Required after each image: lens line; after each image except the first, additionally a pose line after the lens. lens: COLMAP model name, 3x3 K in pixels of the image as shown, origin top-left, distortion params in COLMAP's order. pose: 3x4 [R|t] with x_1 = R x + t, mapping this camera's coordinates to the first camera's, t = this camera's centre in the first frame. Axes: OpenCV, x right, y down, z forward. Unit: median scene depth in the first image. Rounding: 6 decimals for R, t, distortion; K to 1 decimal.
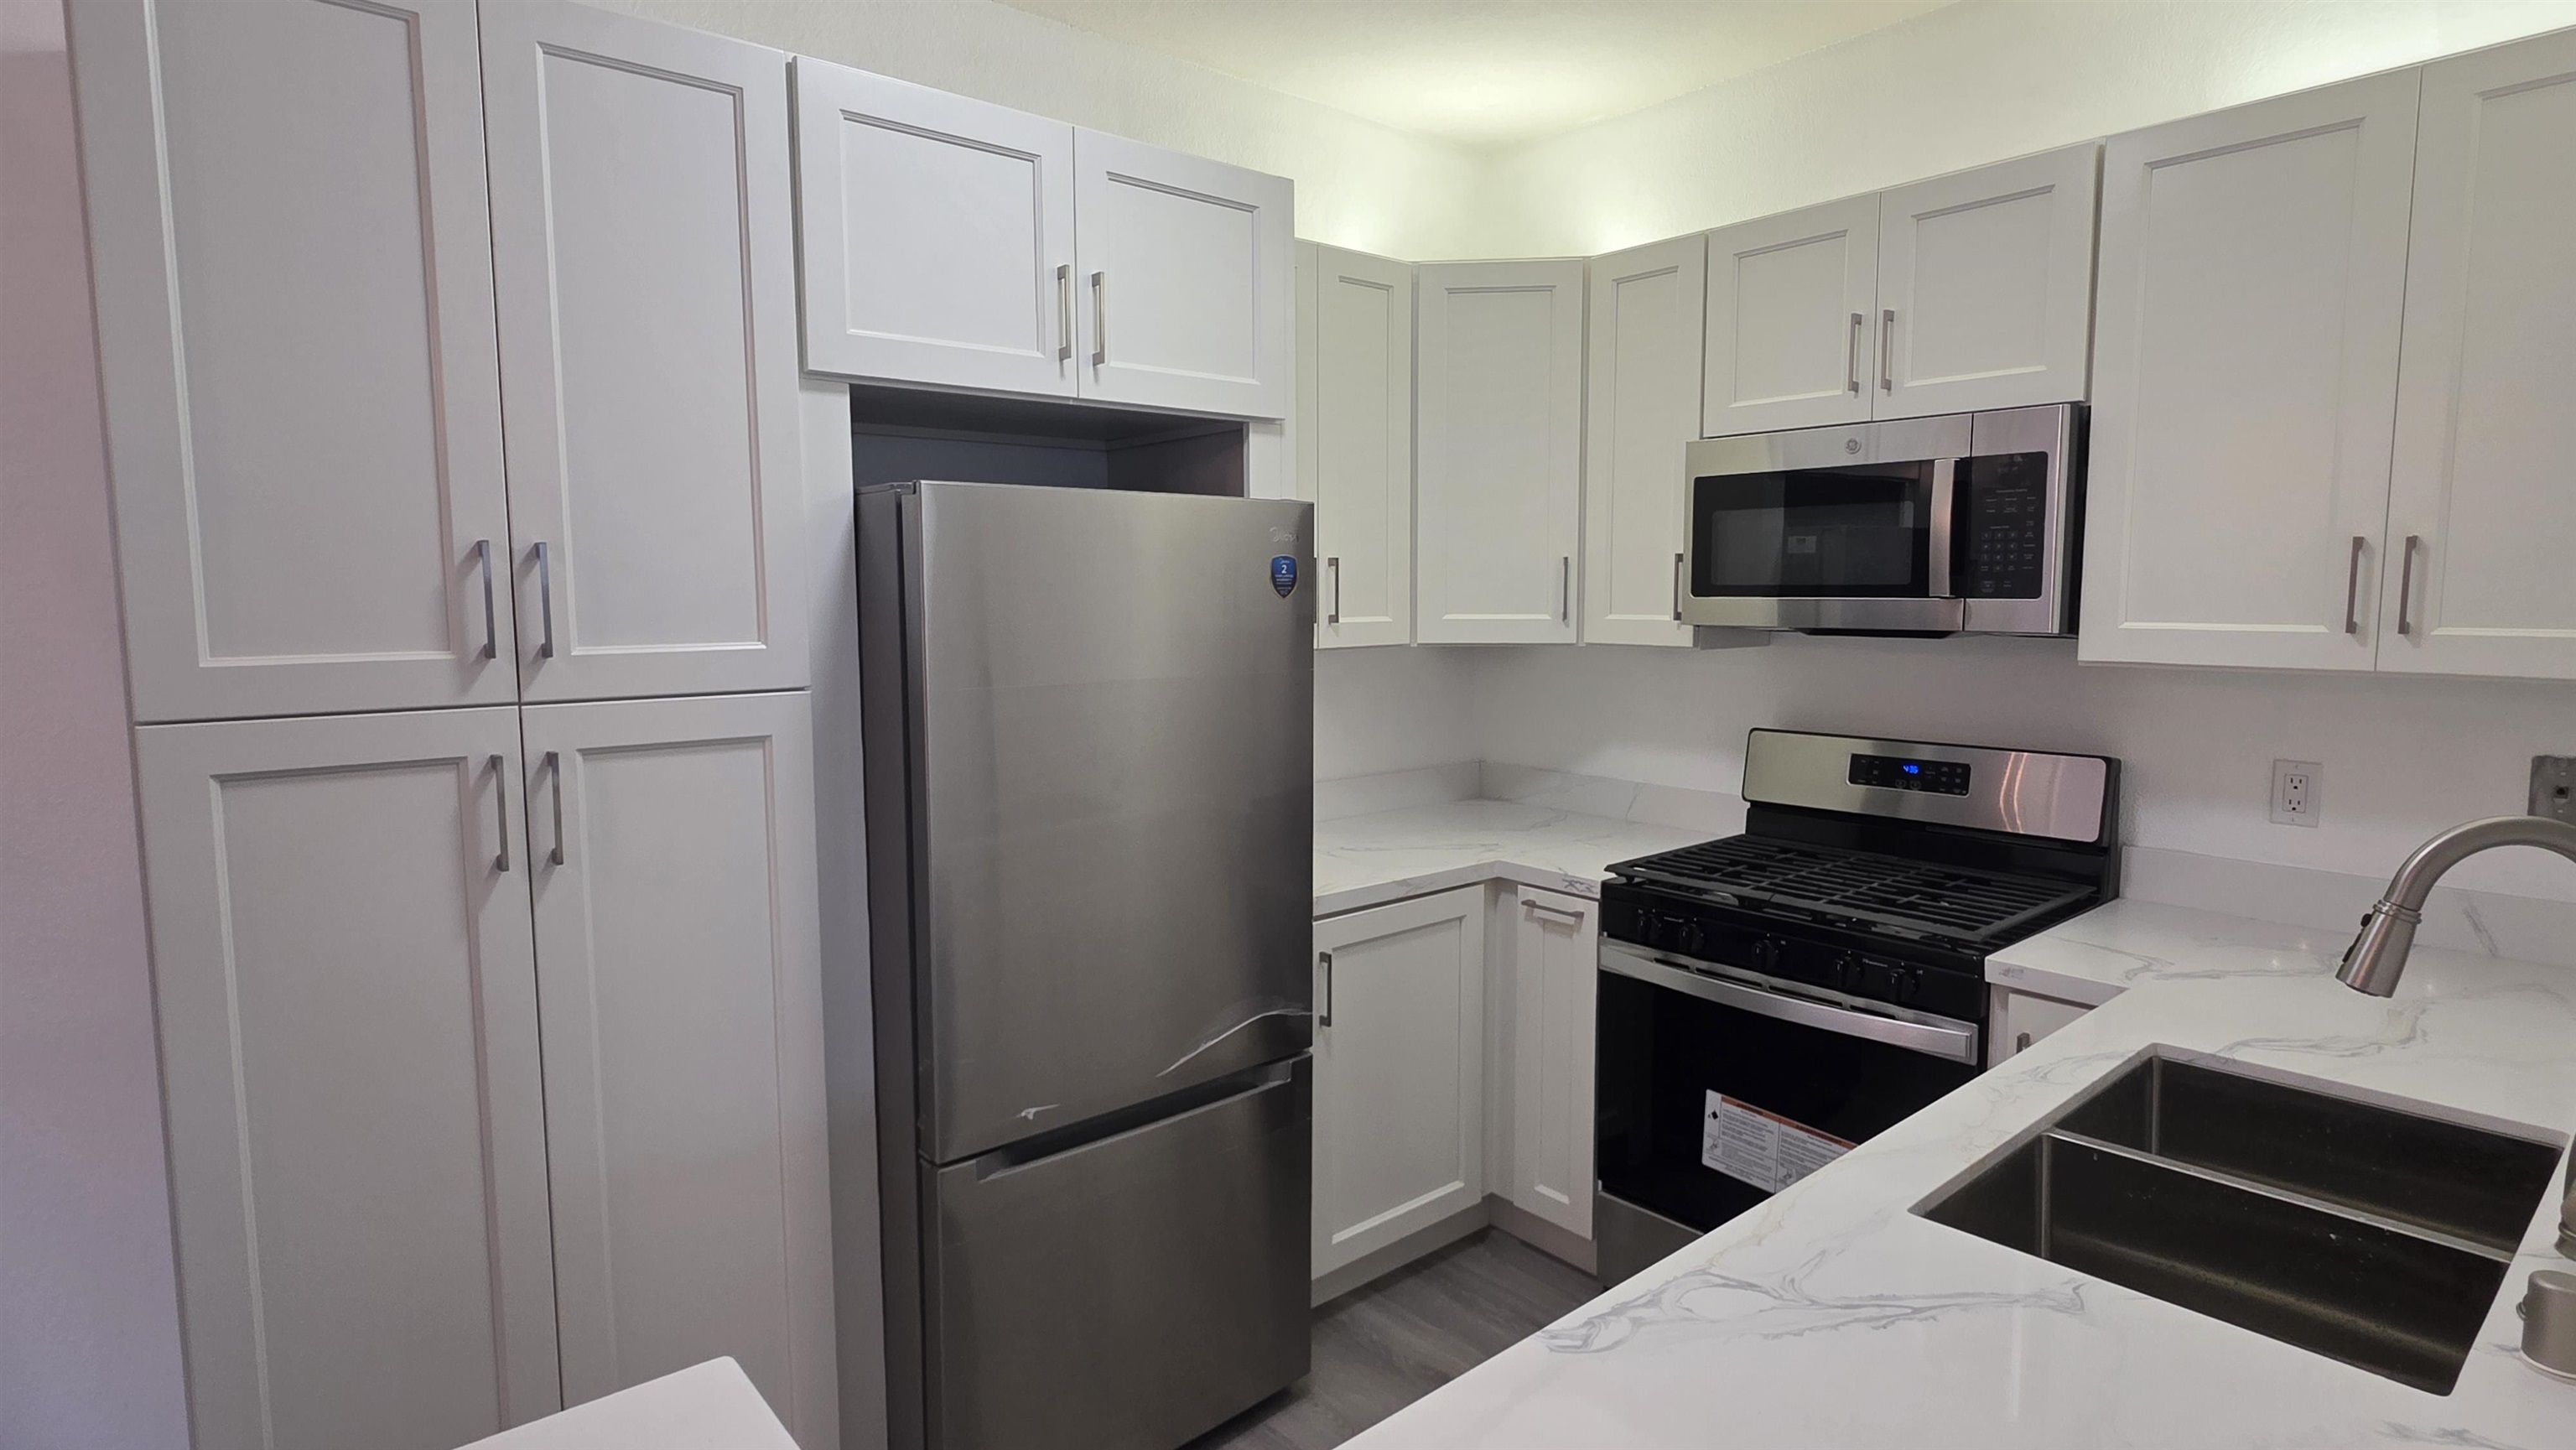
lens RADIAL K [[1310.6, 0, 1293.5], [0, 1310.6, 704.4], [0, 0, 1]] dist [-0.002958, 0.000289]
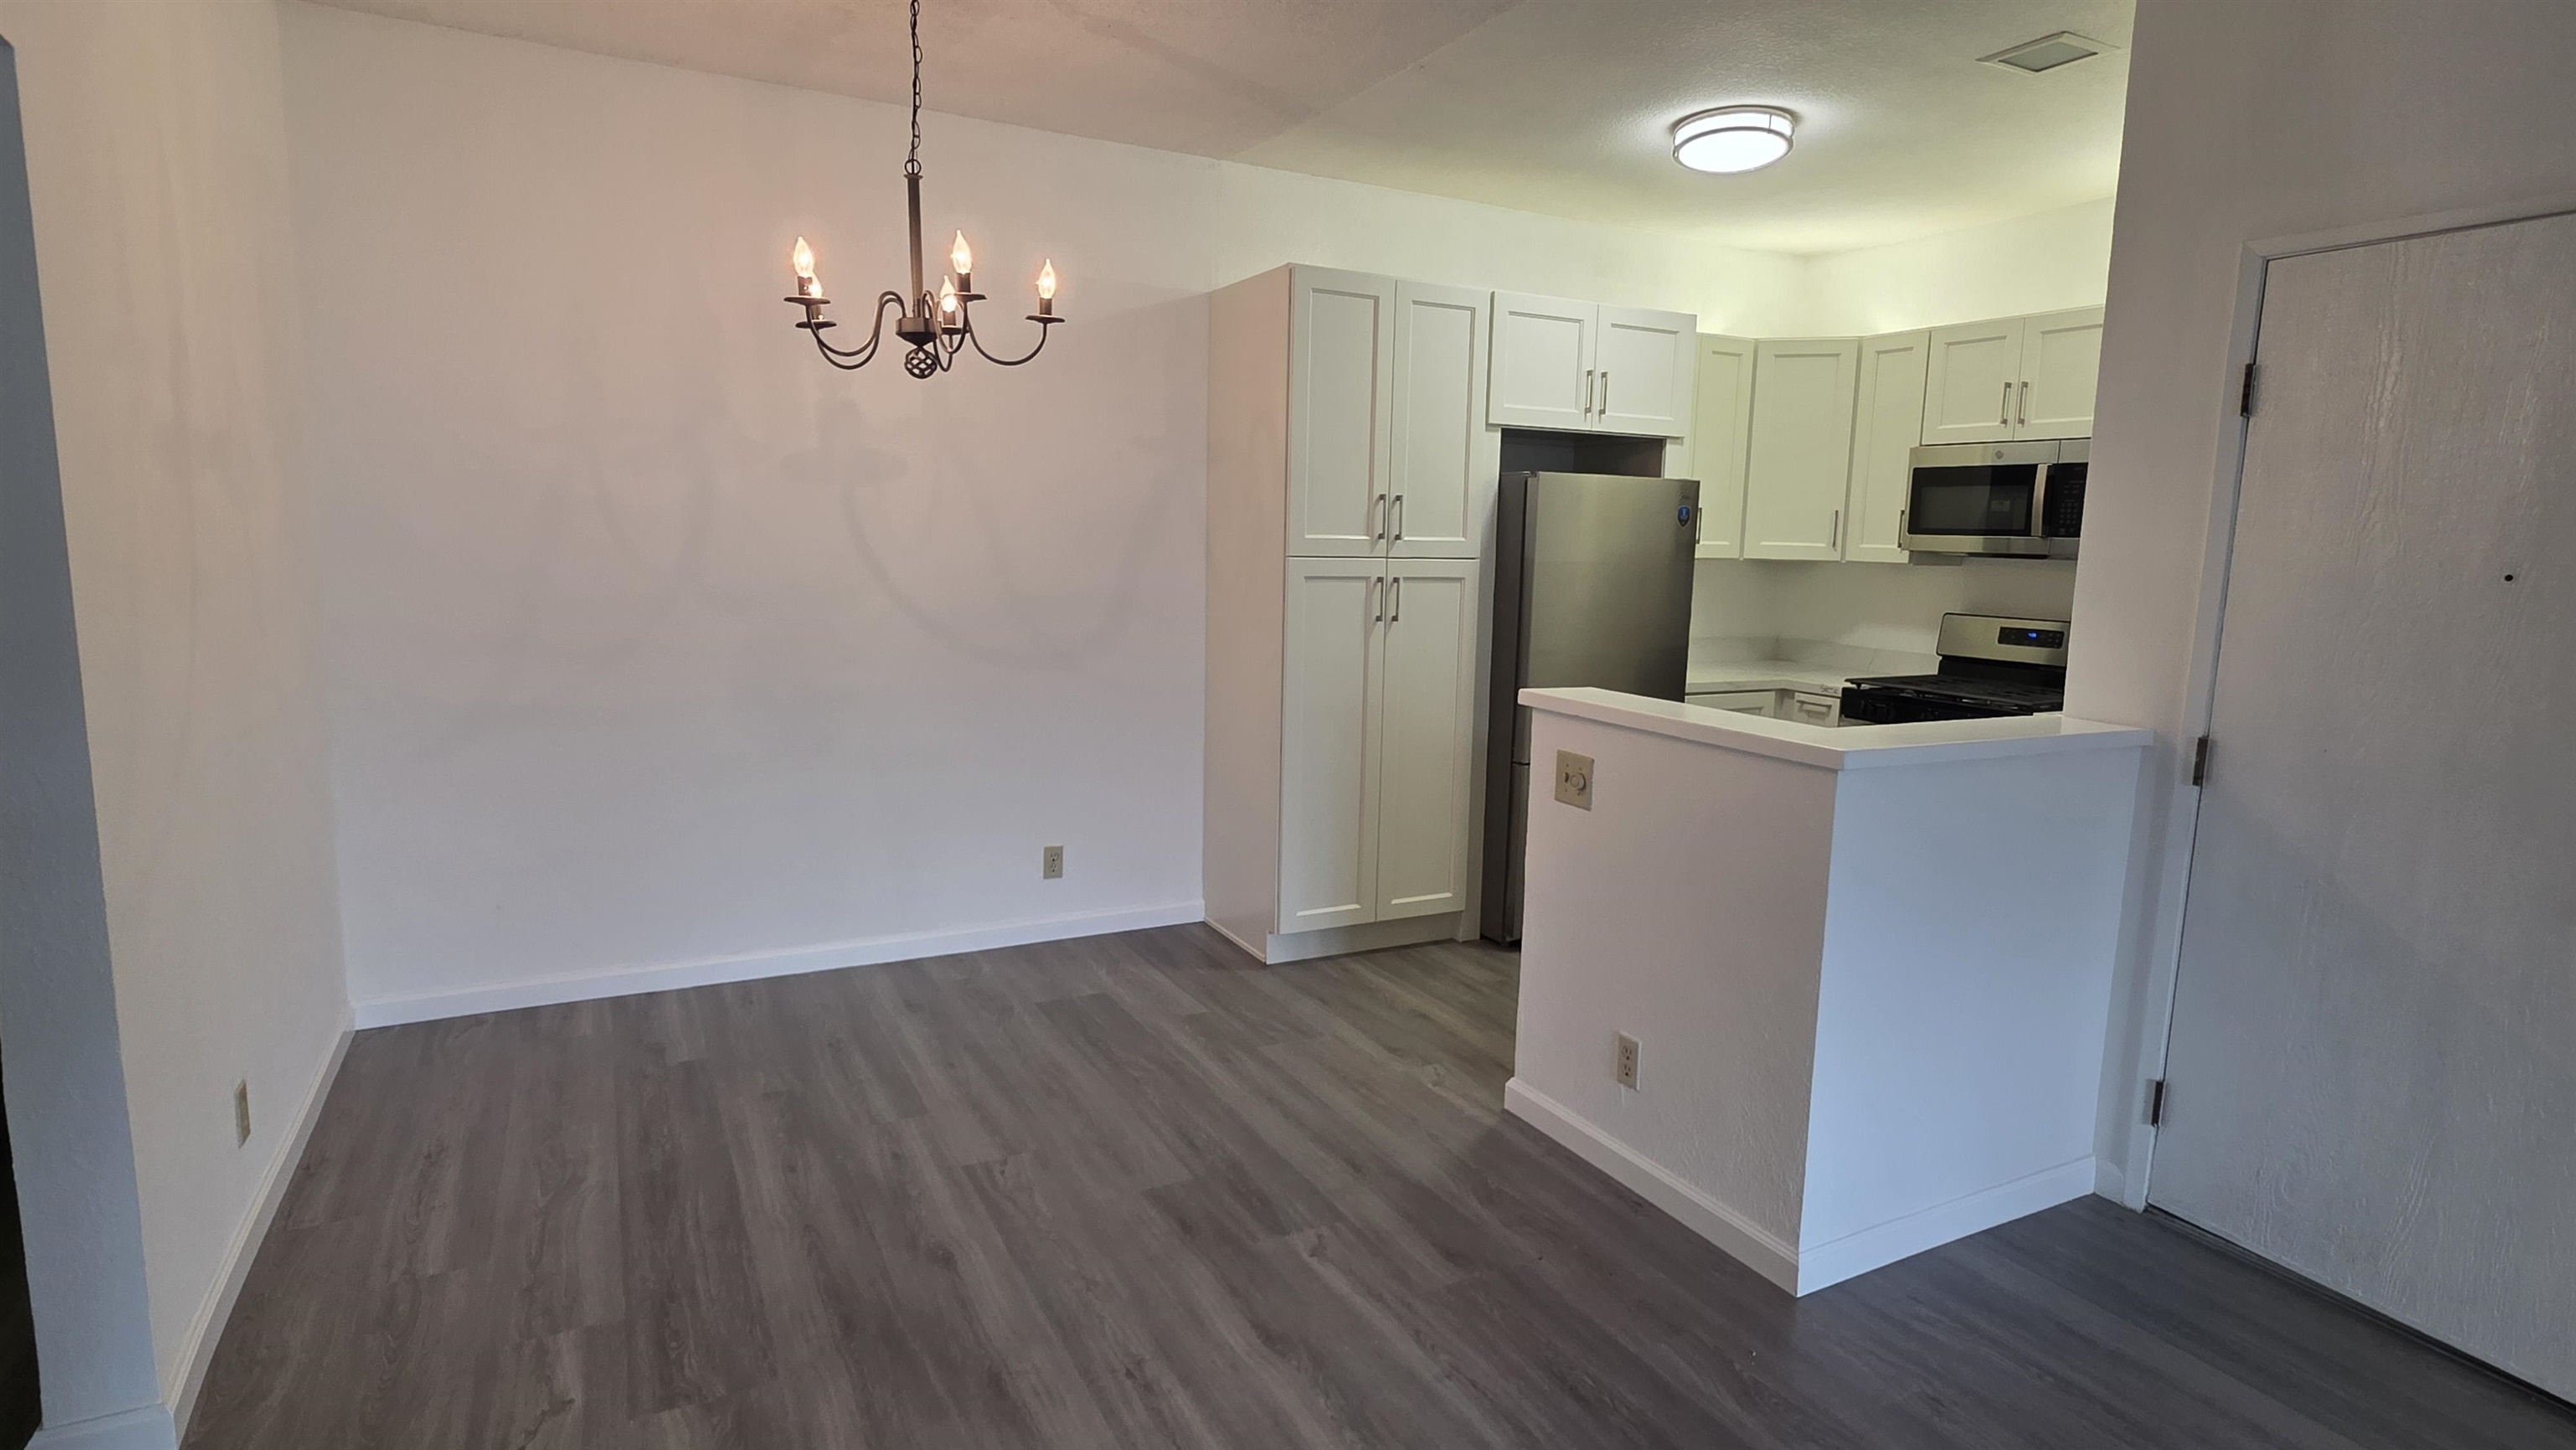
lens RADIAL K [[1310.6, 0, 1290.9], [0, 1310.6, 705.2], [0, 0, 1]] dist [-0.002958, 0.000289]
pose [[0.975536, 0.056792, -0.212376, -0.144219], [-0.047163, 0.997628, 0.050140, 0.116262], [0.214720, -0.038897, 0.975901, -1.079199]]
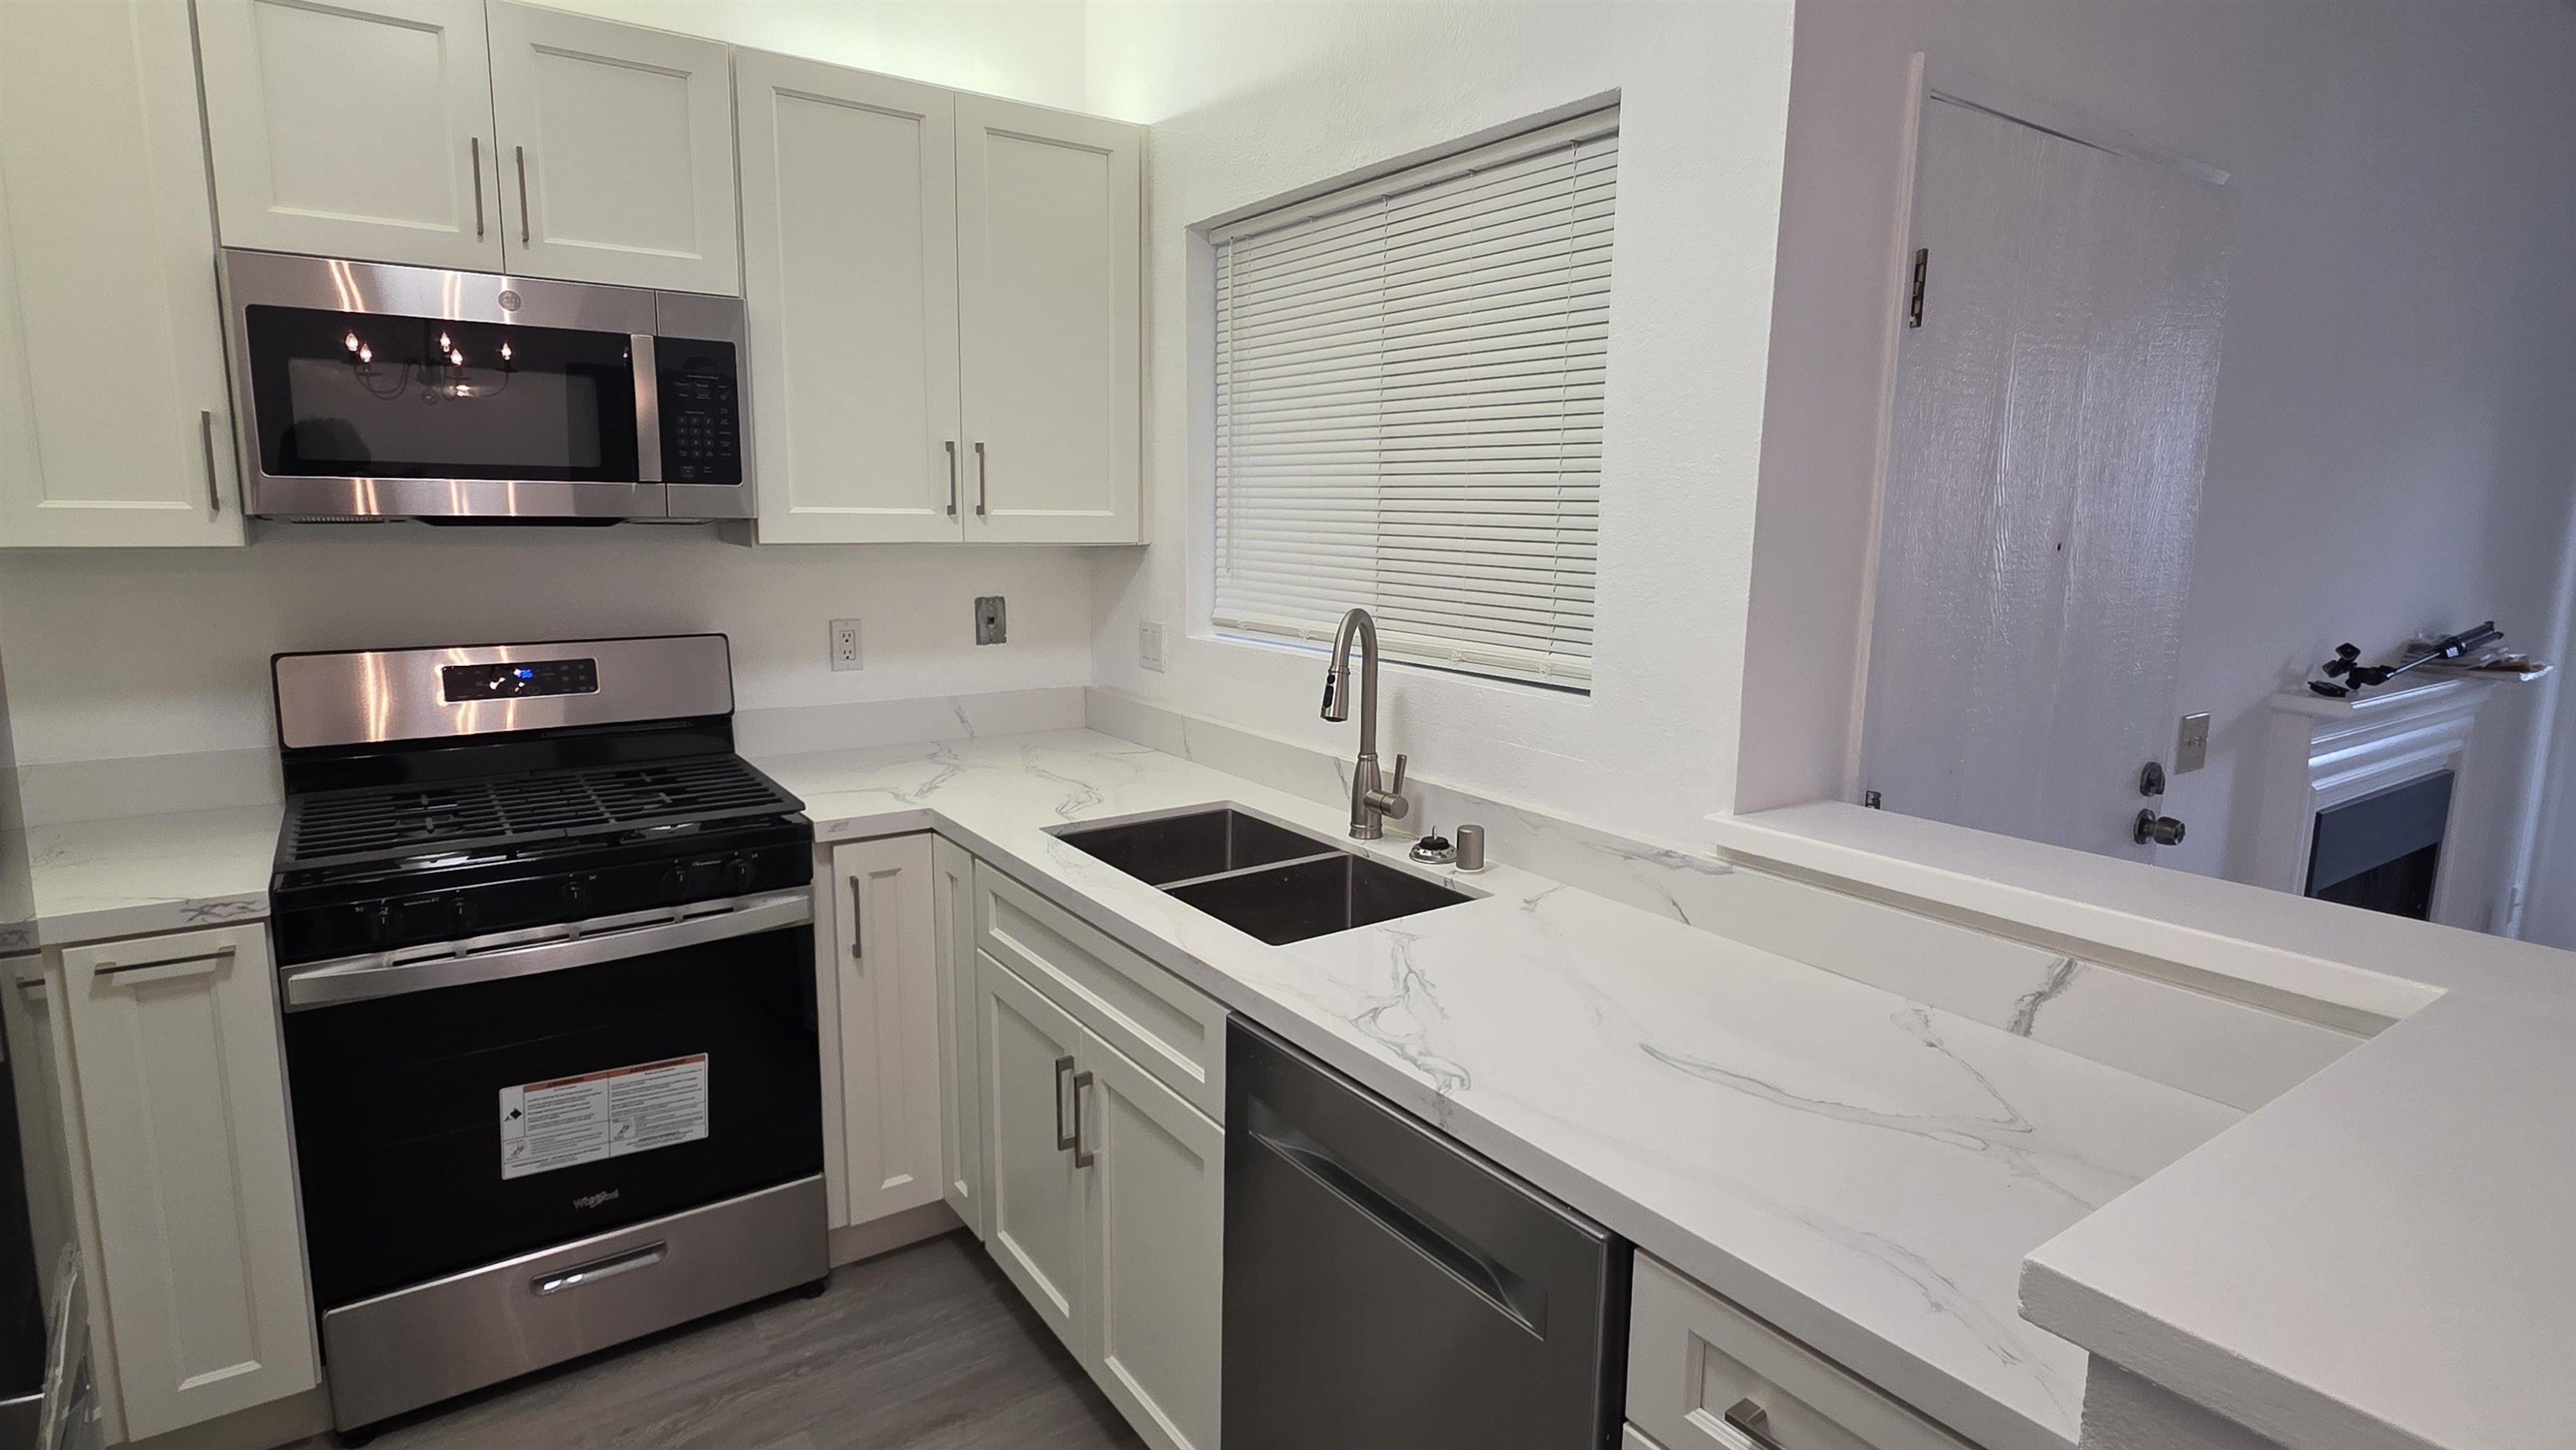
lens RADIAL K [[1310.6, 0, 1287.3], [0, 1310.6, 707.6], [0, 0, 1]] dist [-0.002958, 0.000289]
pose [[0.091528, -0.151957, 0.984140, -0.423413], [0.071653, 0.986732, 0.145693, -0.024526], [-0.993221, 0.057182, 0.101201, 0.439697]]
